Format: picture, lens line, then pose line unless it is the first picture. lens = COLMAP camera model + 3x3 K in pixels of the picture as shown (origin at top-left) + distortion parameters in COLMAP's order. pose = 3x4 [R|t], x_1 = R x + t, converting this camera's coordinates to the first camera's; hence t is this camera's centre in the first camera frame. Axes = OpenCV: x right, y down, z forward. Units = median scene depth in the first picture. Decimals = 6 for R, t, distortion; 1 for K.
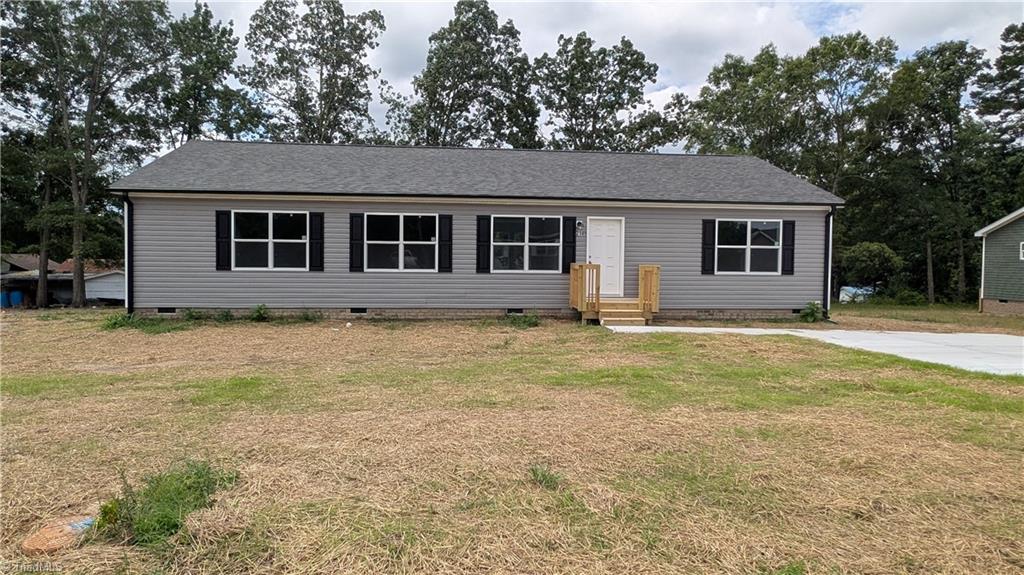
lens RADIAL K [[617.2, 0, 503.5], [0, 617.2, 279.3], [0, 0, 1]] dist [0.024942, -0.021628]
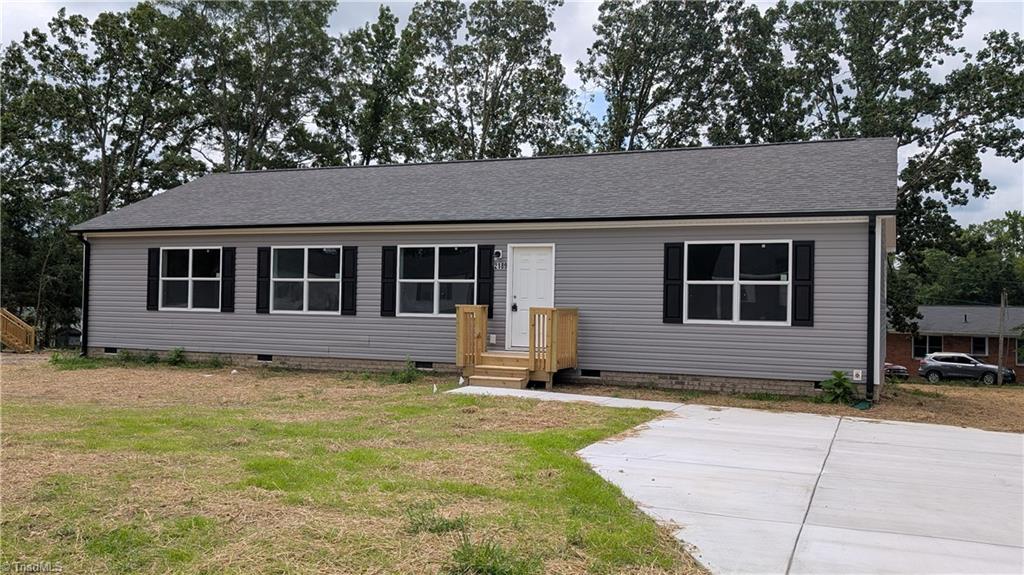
lens RADIAL K [[885.9, 0, 512.0], [0, 885.9, 287.5], [0, 0, 1]] dist [0.038651, -0.008009]
pose [[0.877630, -0.003445, -0.479326, 0.670285], [-0.023094, 0.998509, -0.049462, 0.005659], [0.478782, 0.054479, 0.876242, 0.055134]]
